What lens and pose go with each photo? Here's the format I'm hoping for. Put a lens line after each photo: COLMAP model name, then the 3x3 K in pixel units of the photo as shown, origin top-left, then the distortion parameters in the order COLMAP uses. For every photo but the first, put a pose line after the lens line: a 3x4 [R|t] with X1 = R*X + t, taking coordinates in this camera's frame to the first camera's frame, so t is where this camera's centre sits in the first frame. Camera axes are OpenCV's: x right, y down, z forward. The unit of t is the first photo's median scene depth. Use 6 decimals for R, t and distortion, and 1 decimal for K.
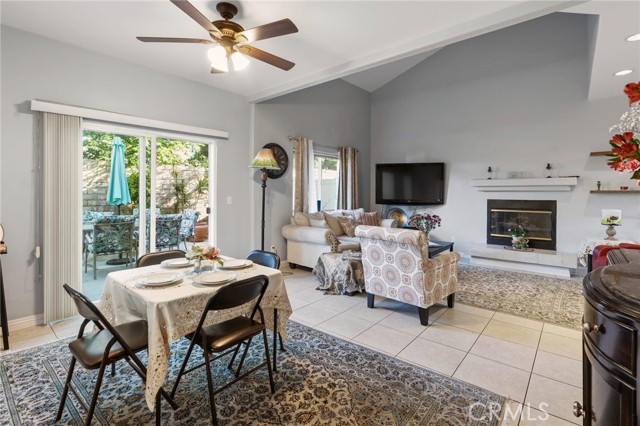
lens RADIAL K [[289.4, 0, 340.7], [0, 289.4, 192.3], [0, 0, 1]] dist [-0.001700, -0.000231]
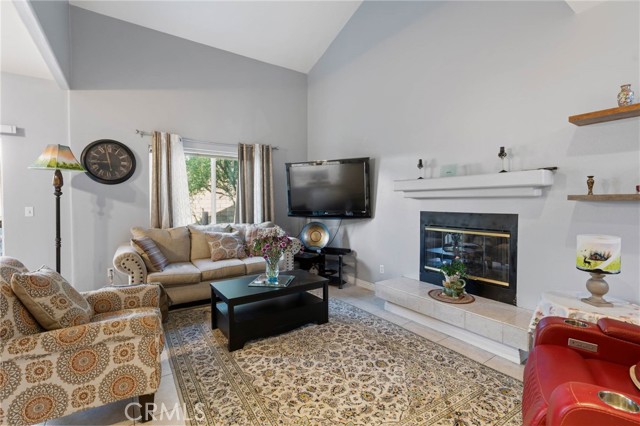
lens RADIAL K [[289.4, 0, 321.1], [0, 289.4, 203.9], [0, 0, 1]] dist [-0.001700, -0.000231]
pose [[0.964220, -0.002023, -0.265097, 0.533675], [0.004503, 0.999952, 0.008749, 0.002256], [0.265066, -0.009630, 0.964182, 0.378073]]
